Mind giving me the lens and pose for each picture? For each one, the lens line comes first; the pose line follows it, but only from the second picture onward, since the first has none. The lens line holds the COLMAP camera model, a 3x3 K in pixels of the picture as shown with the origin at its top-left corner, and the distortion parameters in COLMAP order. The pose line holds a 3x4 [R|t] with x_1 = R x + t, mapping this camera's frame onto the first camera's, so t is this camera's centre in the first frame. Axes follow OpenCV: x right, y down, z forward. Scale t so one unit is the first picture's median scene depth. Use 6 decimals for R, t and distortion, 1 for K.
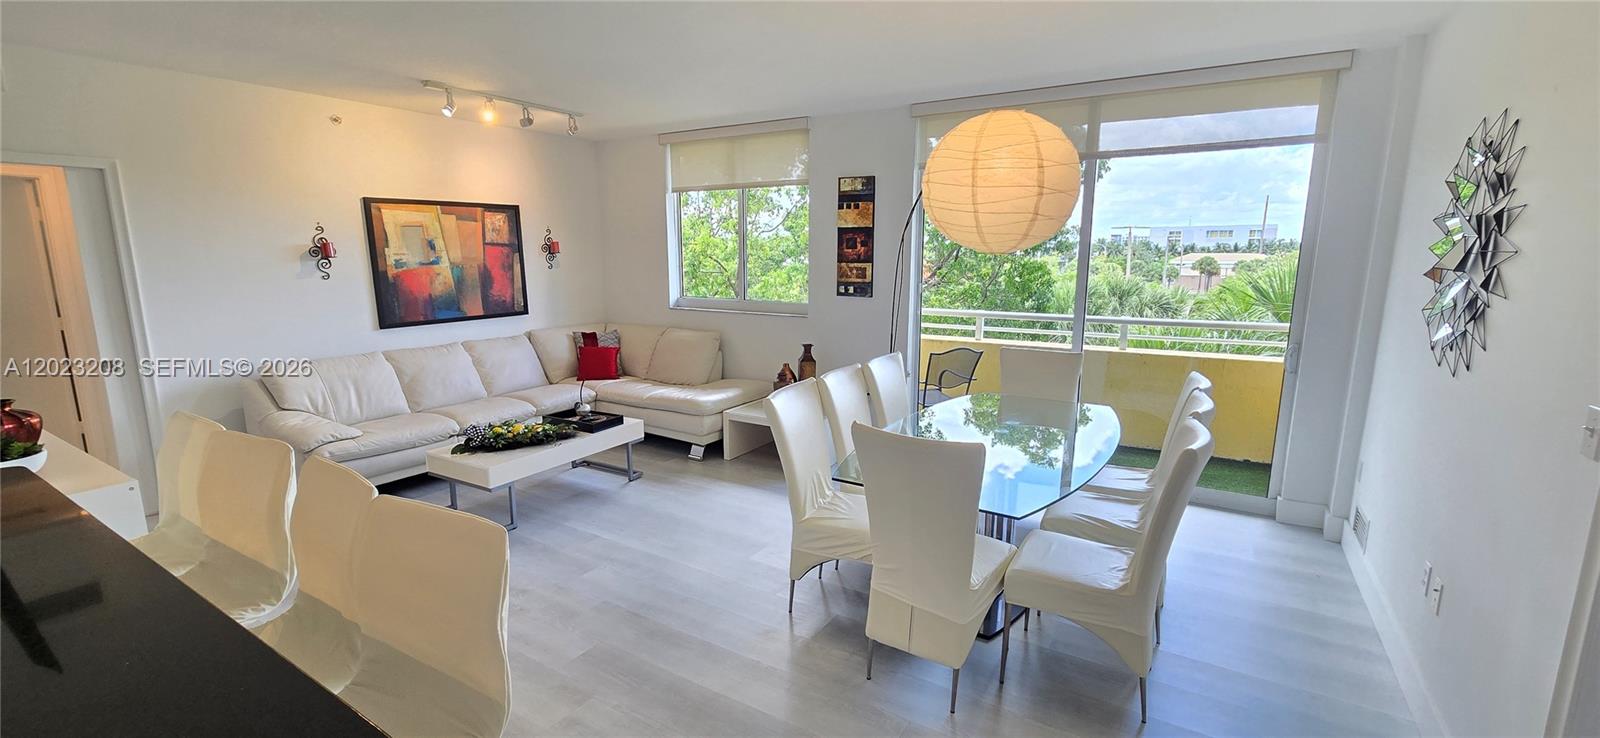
lens RADIAL K [[654.8, 0, 798.8], [0, 654.8, 369.1], [0, 0, 1]] dist [0.000269, -0.001667]
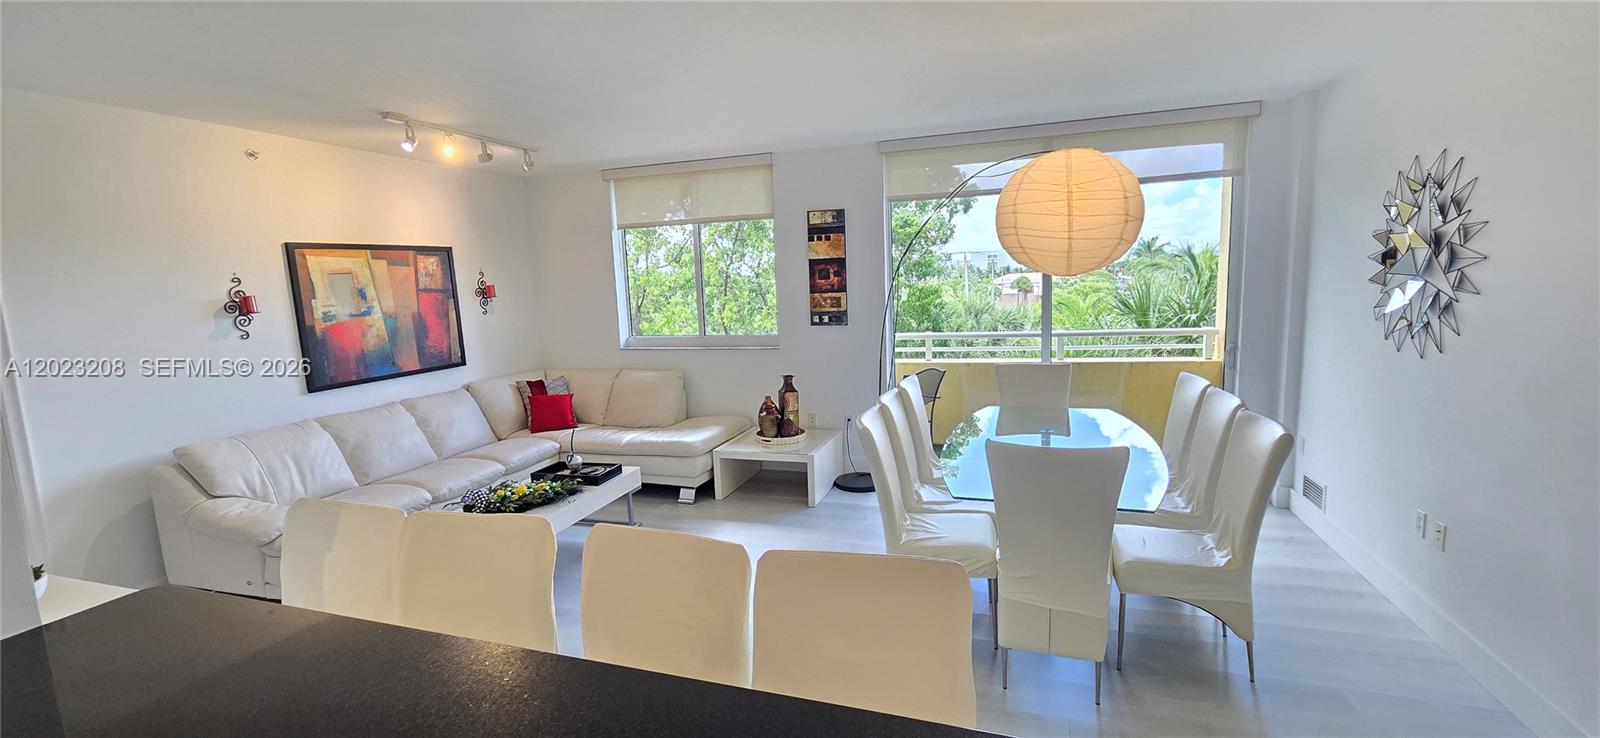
lens RADIAL K [[654.8, 0, 798.9], [0, 654.8, 369.5], [0, 0, 1]] dist [0.000269, -0.001667]
pose [[0.973103, -0.069519, 0.219632, -0.196743], [0.079956, 0.996036, -0.038981, -0.006579], [-0.216051, 0.055493, 0.974804, 0.016731]]
